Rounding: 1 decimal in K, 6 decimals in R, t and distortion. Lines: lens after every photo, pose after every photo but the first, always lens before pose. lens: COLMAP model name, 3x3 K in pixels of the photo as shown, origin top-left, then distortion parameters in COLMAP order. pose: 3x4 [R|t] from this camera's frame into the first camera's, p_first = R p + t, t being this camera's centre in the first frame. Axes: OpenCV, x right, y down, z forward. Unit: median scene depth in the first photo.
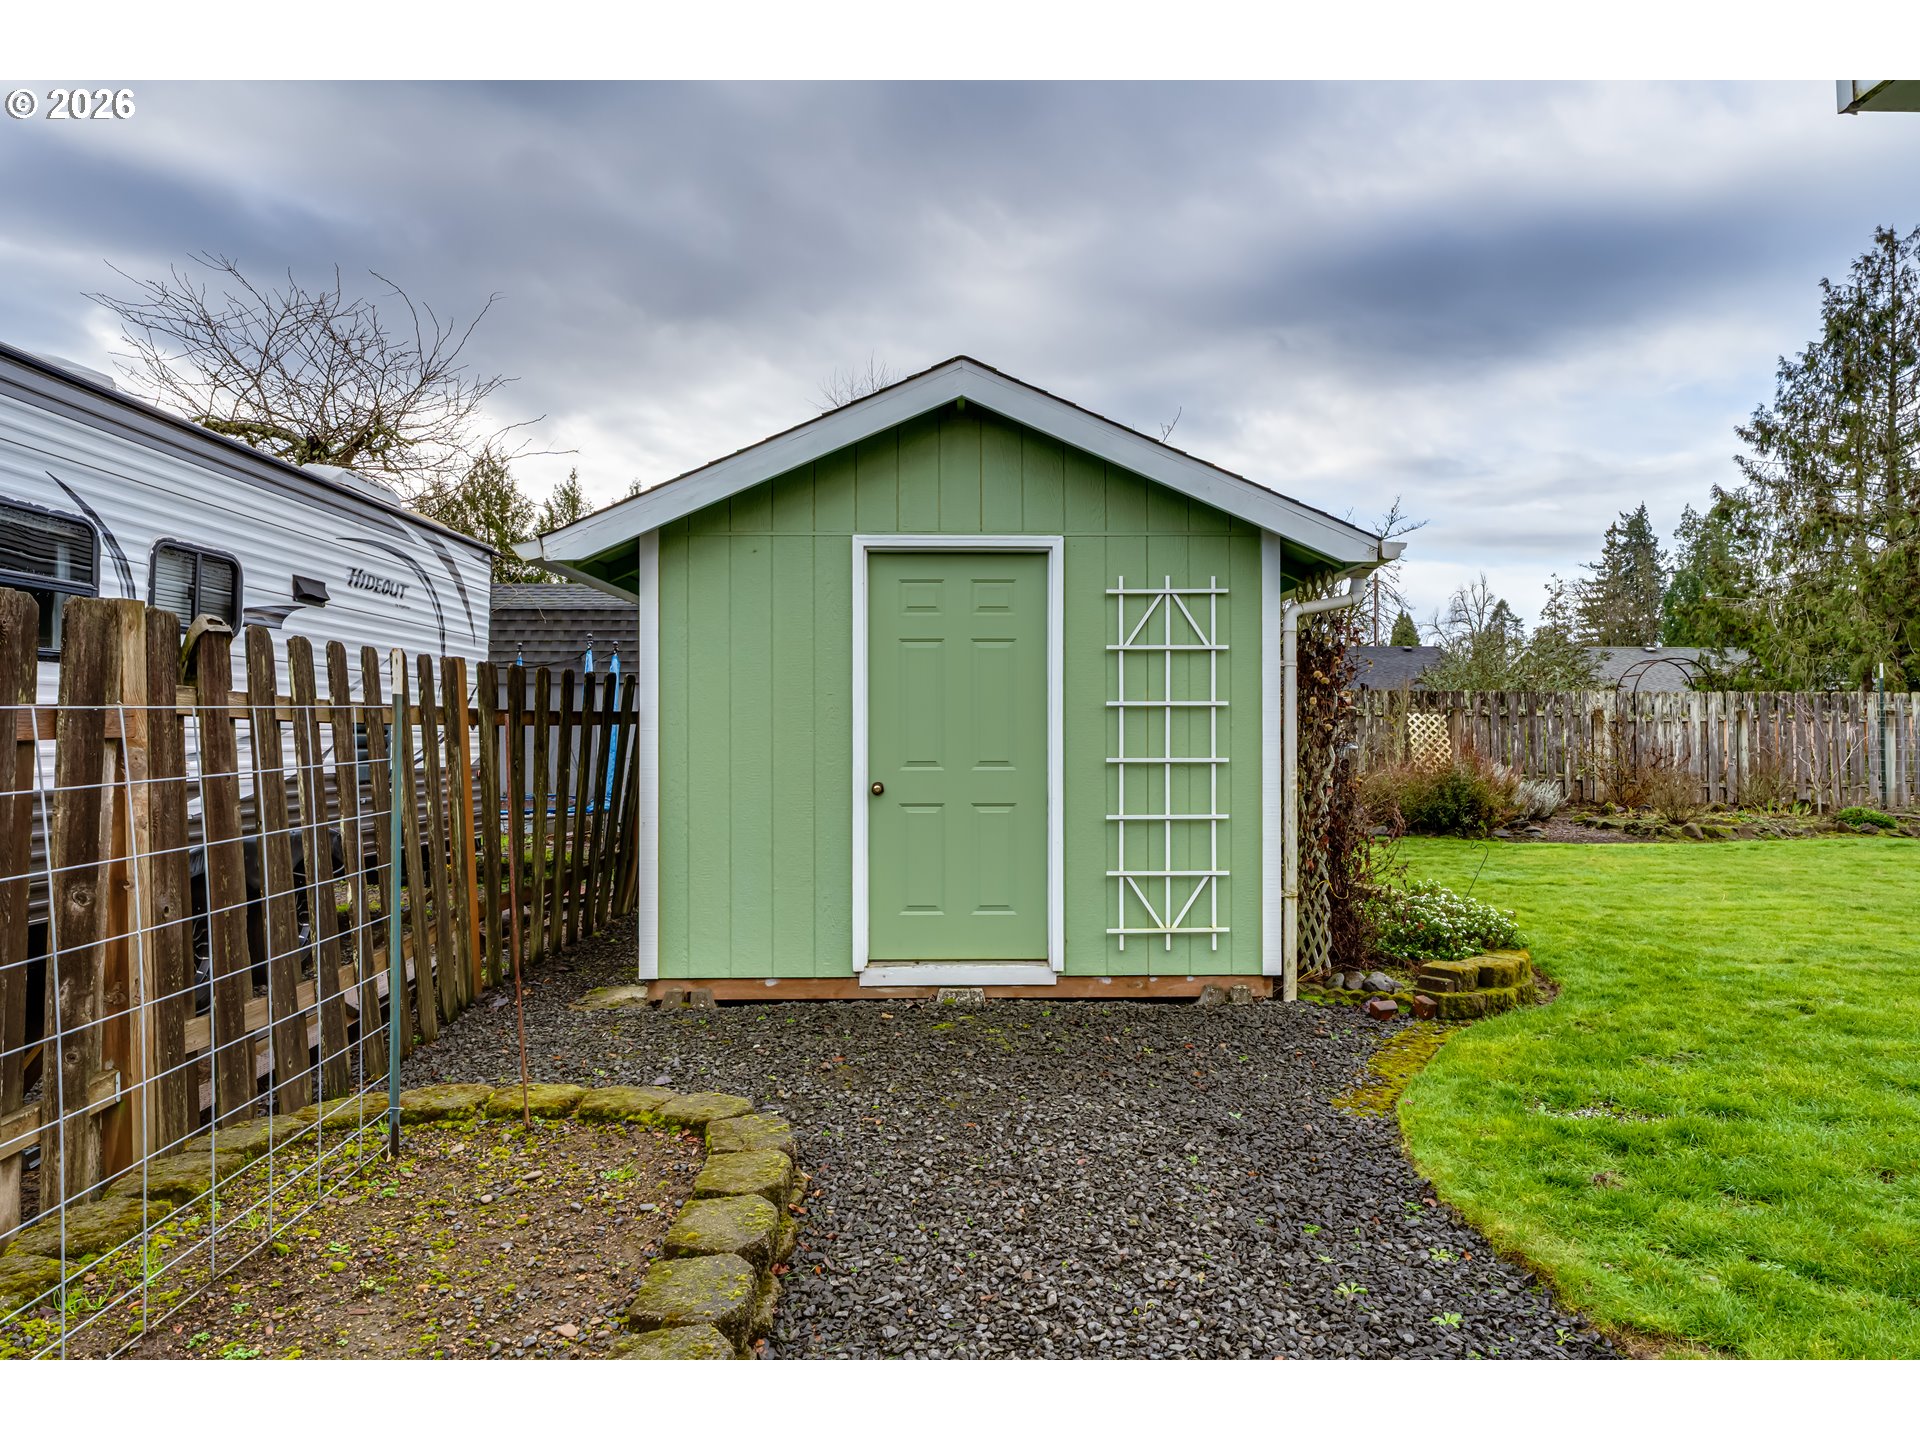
lens RADIAL K [[1134.5, 0, 955.3], [0, 1134.5, 713.7], [0, 0, 1]] dist [-0.003794, 0.003501]
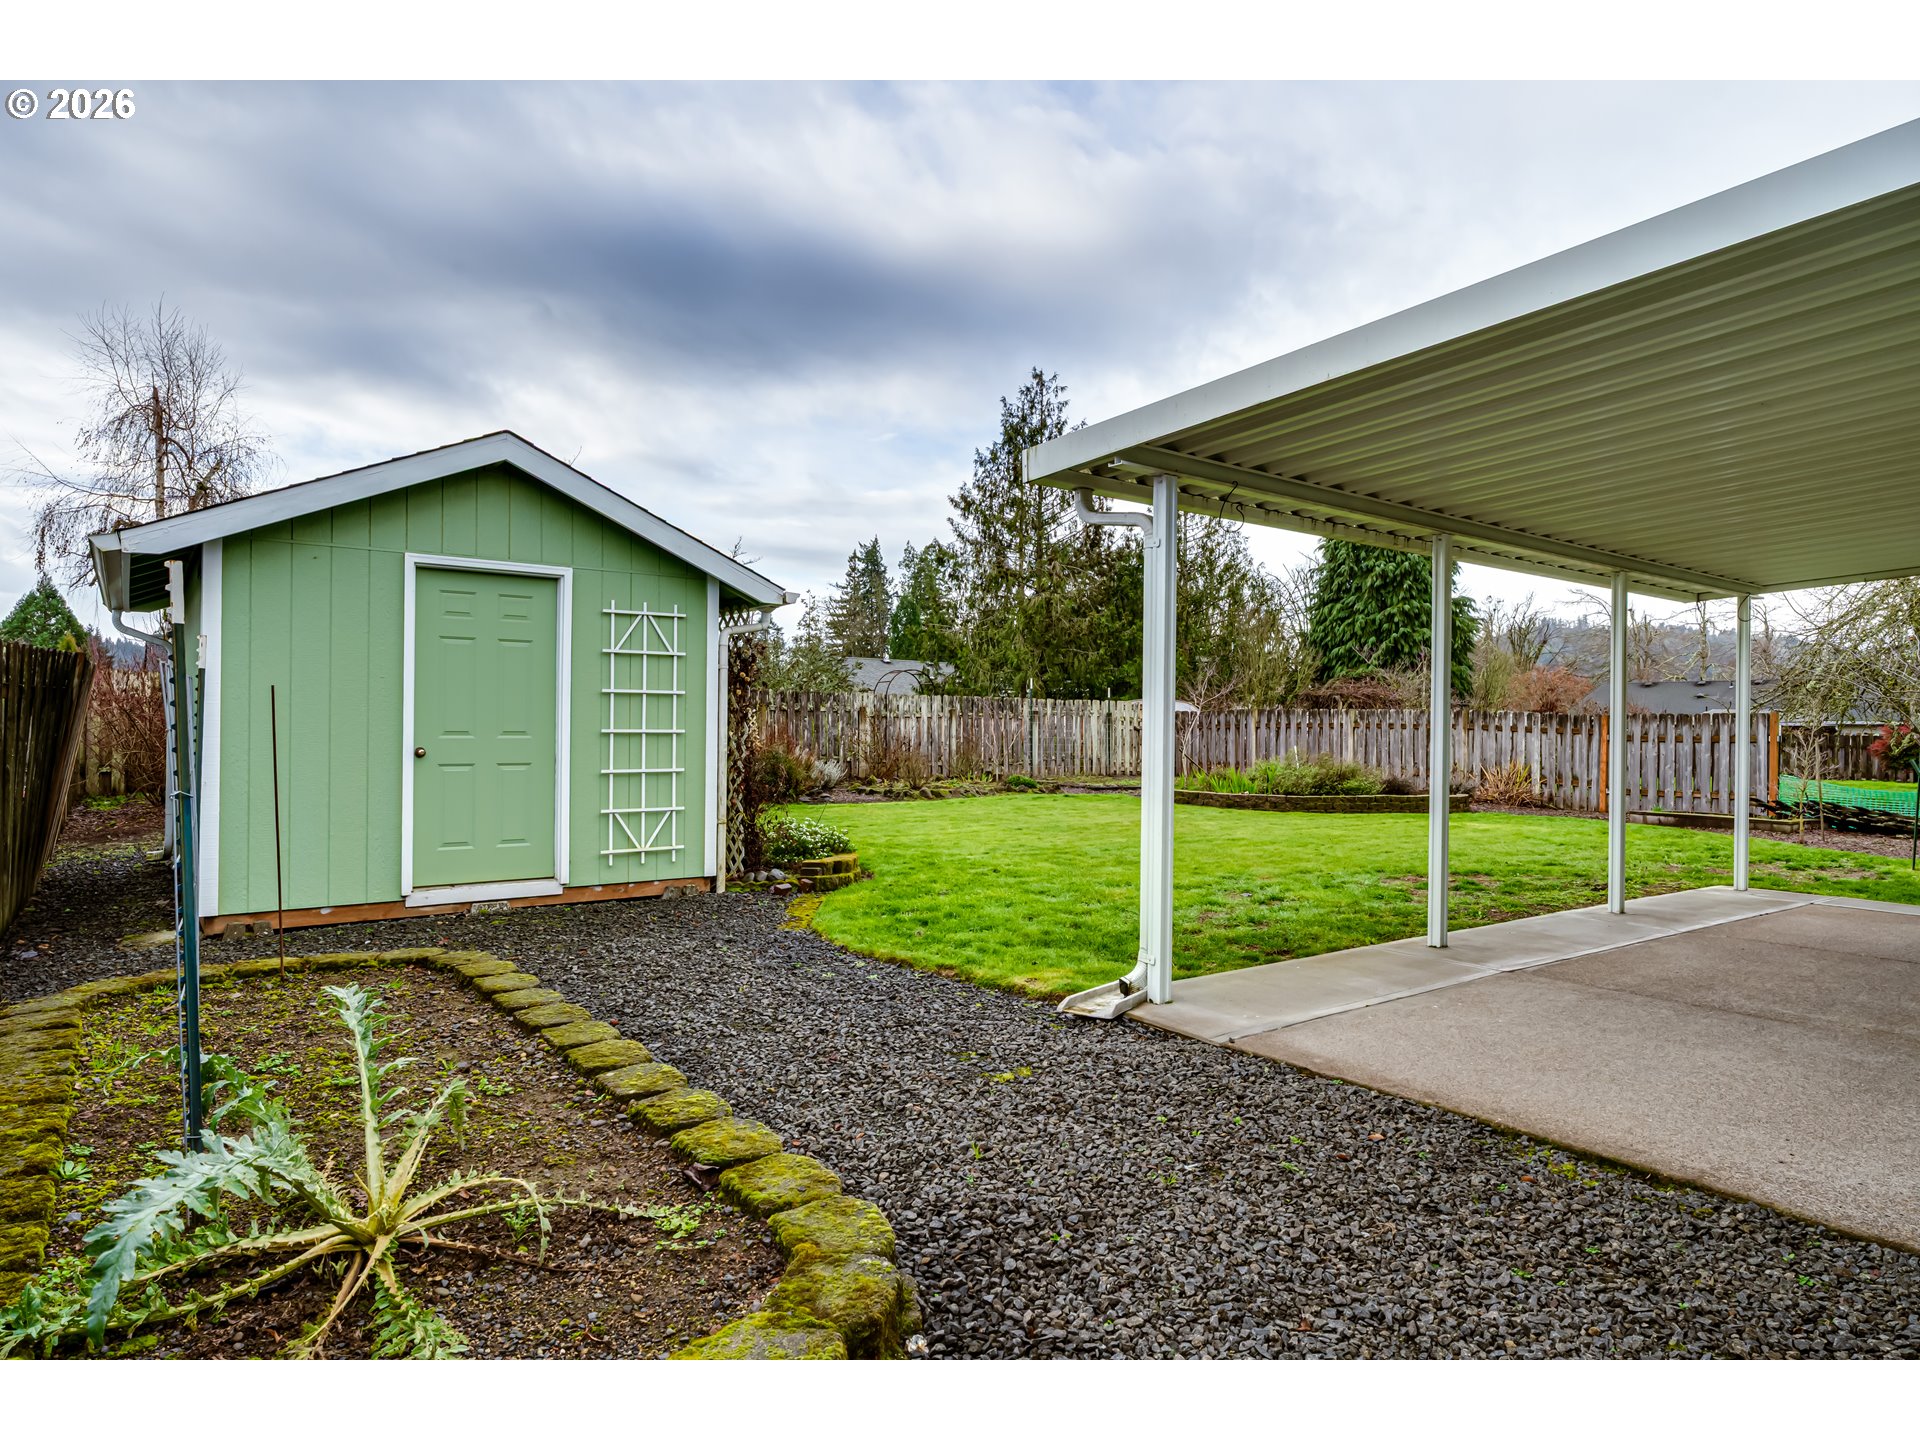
lens RADIAL K [[1134.5, 0, 955.3], [0, 1134.5, 713.7], [0, 0, 1]] dist [-0.003794, 0.003501]
pose [[0.814480, 0.013391, 0.580037, -0.135362], [-0.015046, 0.999885, -0.001956, 0.006676], [-0.579996, -0.007134, 0.814588, -0.165168]]
